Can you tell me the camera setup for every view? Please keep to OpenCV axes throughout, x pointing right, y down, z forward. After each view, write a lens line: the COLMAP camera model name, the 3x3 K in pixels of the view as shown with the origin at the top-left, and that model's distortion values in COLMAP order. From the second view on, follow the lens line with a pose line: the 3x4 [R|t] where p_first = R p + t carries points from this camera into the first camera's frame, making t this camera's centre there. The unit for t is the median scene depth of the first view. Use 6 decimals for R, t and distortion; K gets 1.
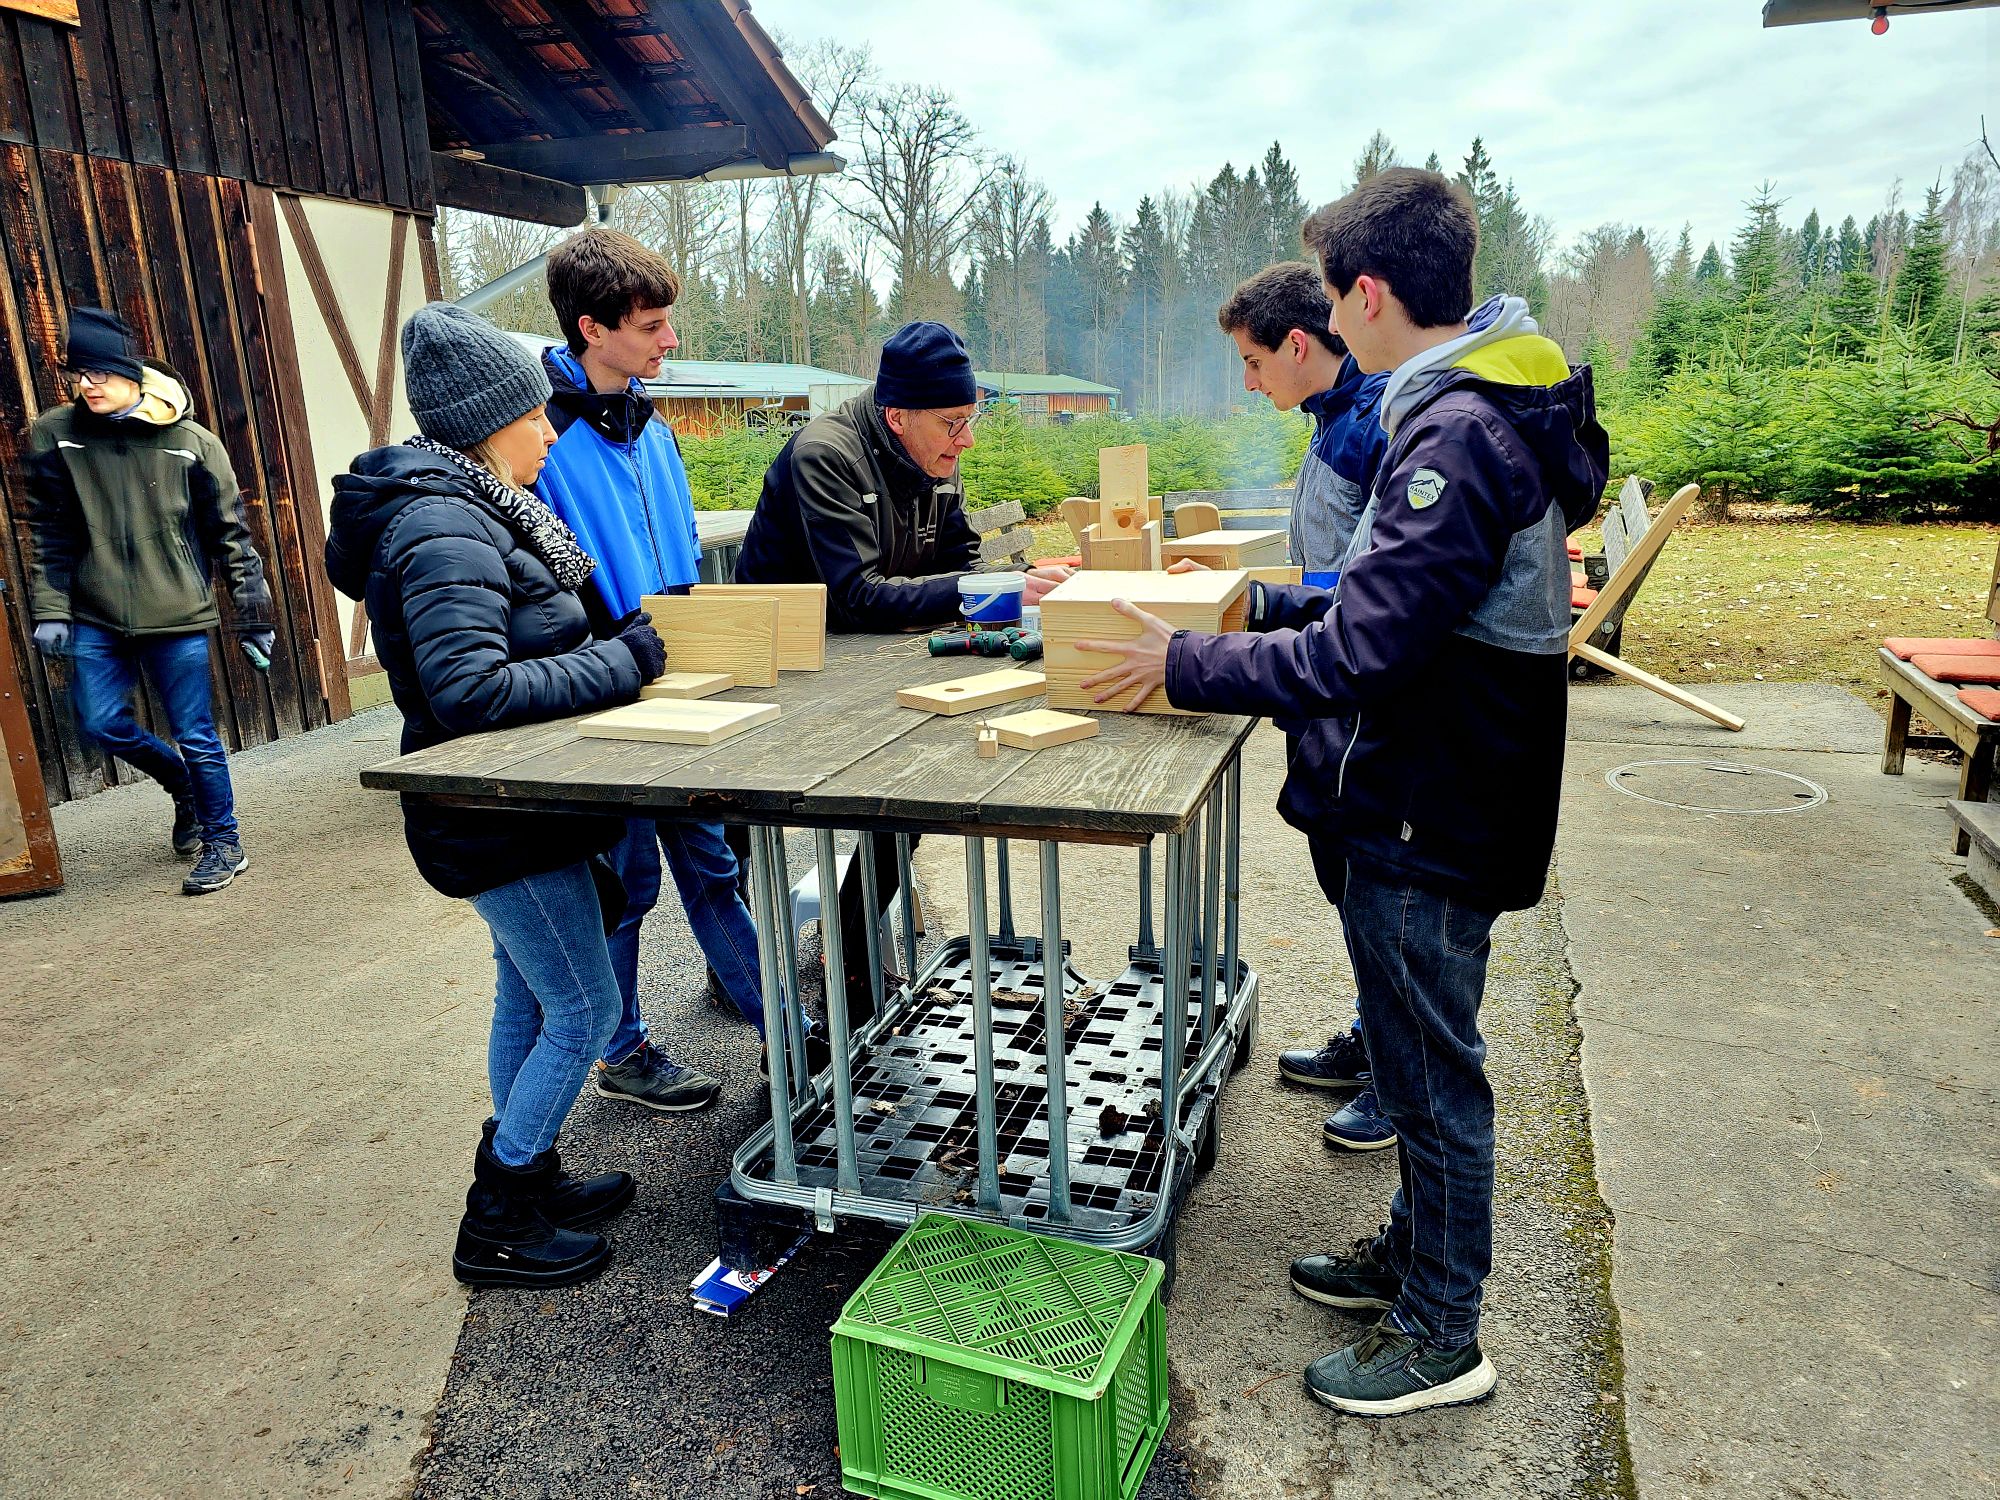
lens RADIAL K [[1349.2, 0, 1000.0], [0, 1349.2, 750.0], [0, 0, 1]] dist [0.053147, -0.045017]
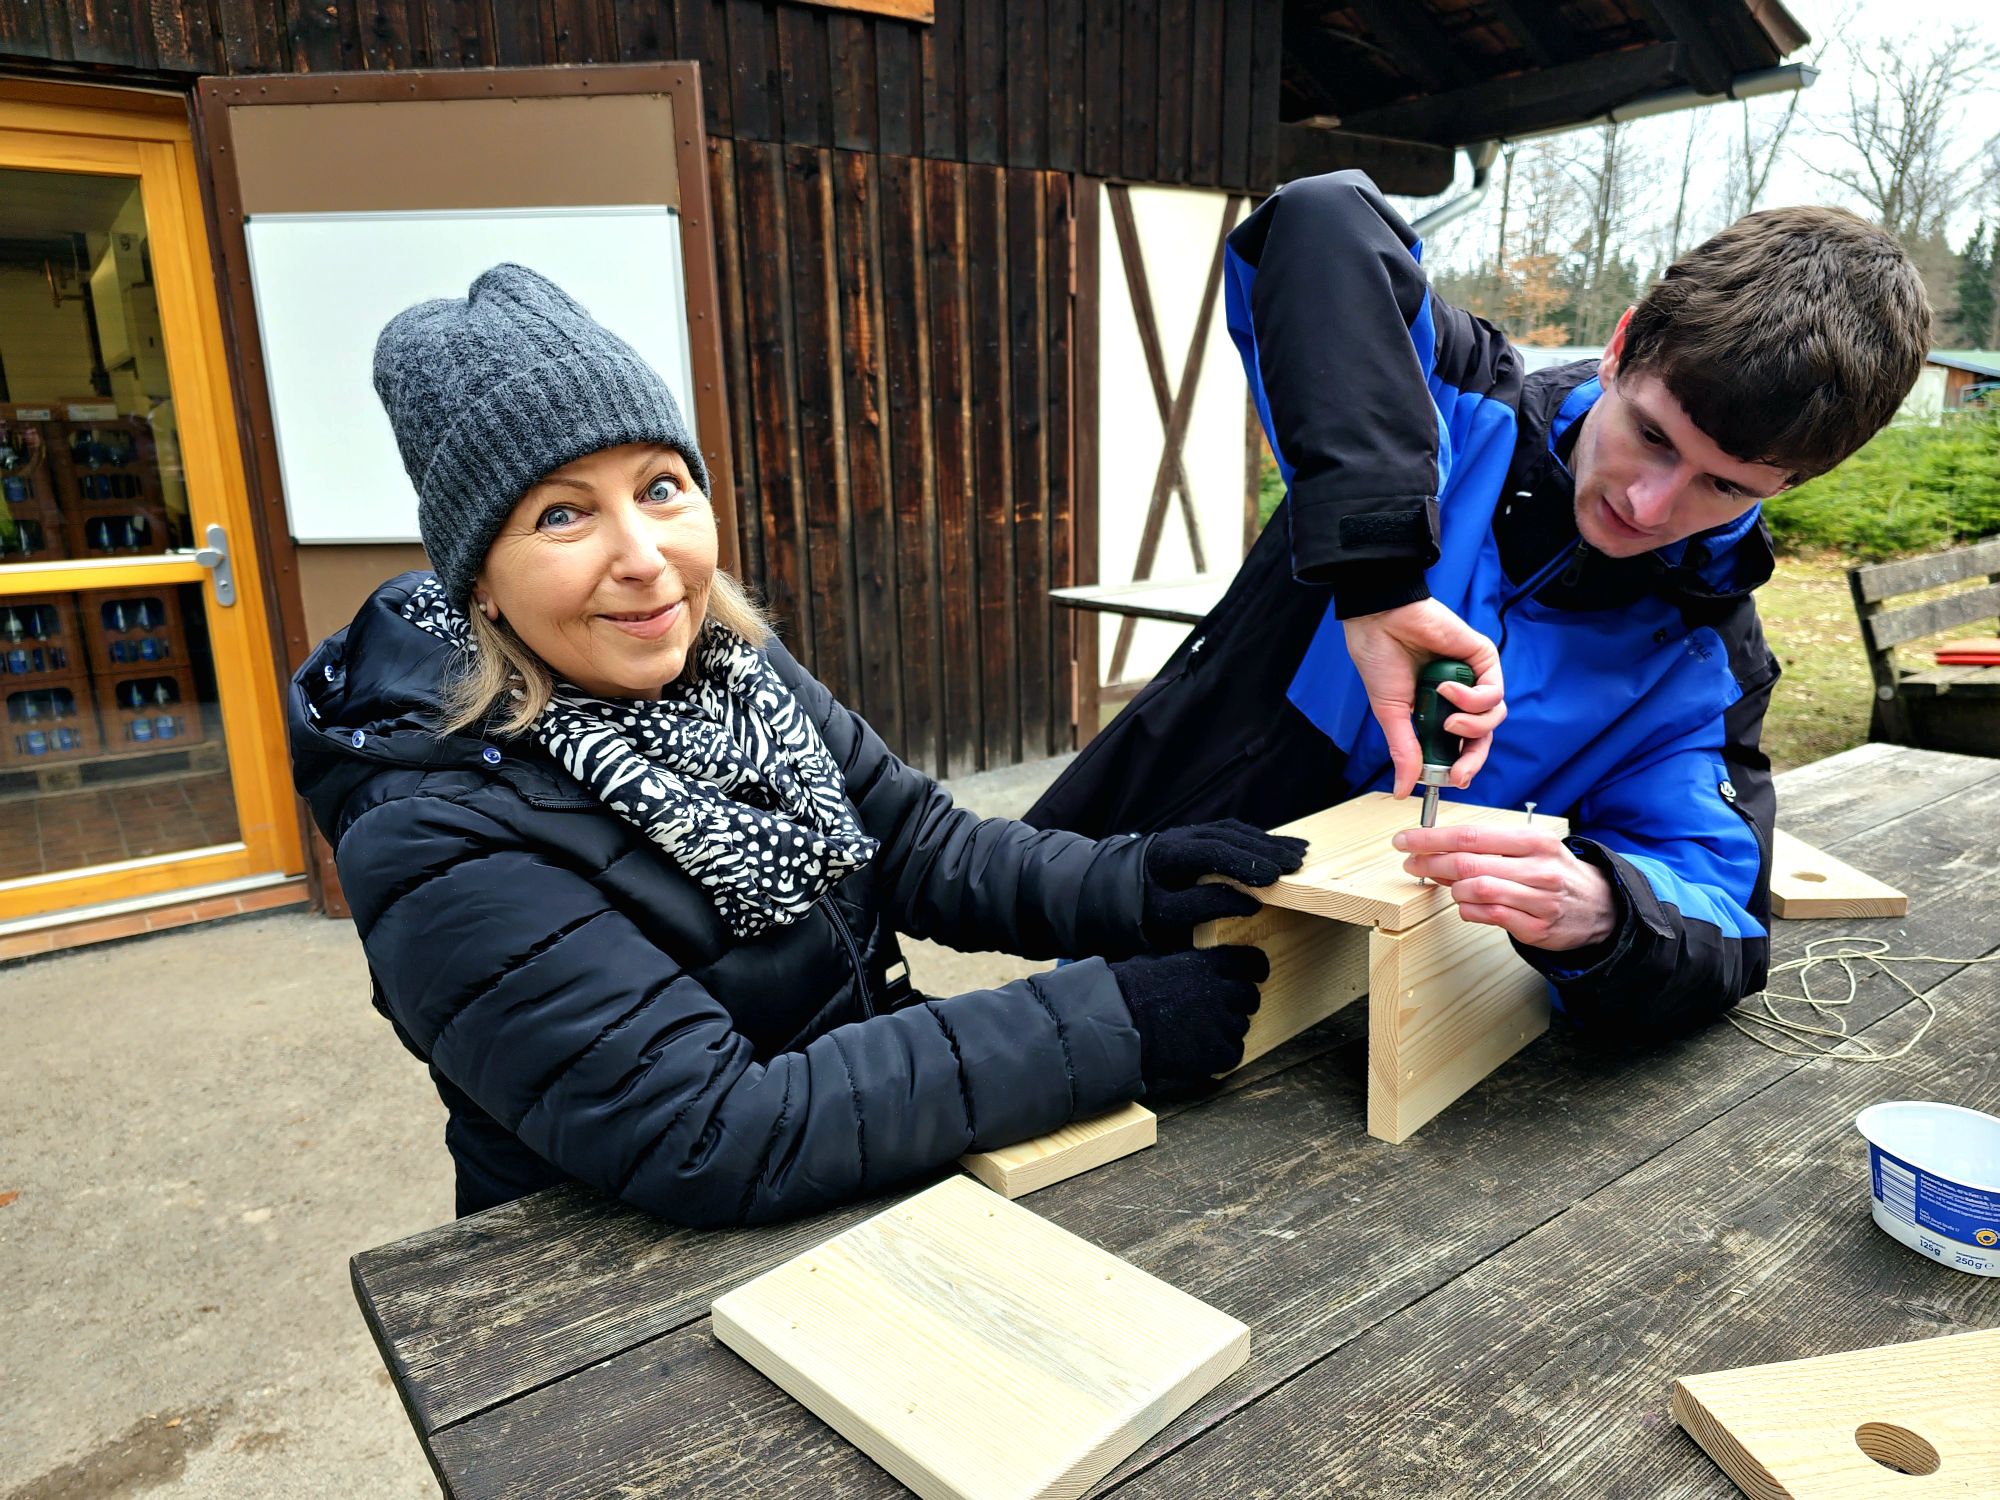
lens RADIAL K [[1349.2, 0, 1000.0], [0, 1349.2, 750.0], [0, 0, 1]] dist [0.053147, -0.045017]
pose [[0.818564, 0.140980, -0.556846, -0.017241], [-0.138682, 0.989240, 0.046589, -0.059926], [0.557423, 0.039089, 0.829308, 0.211174]]
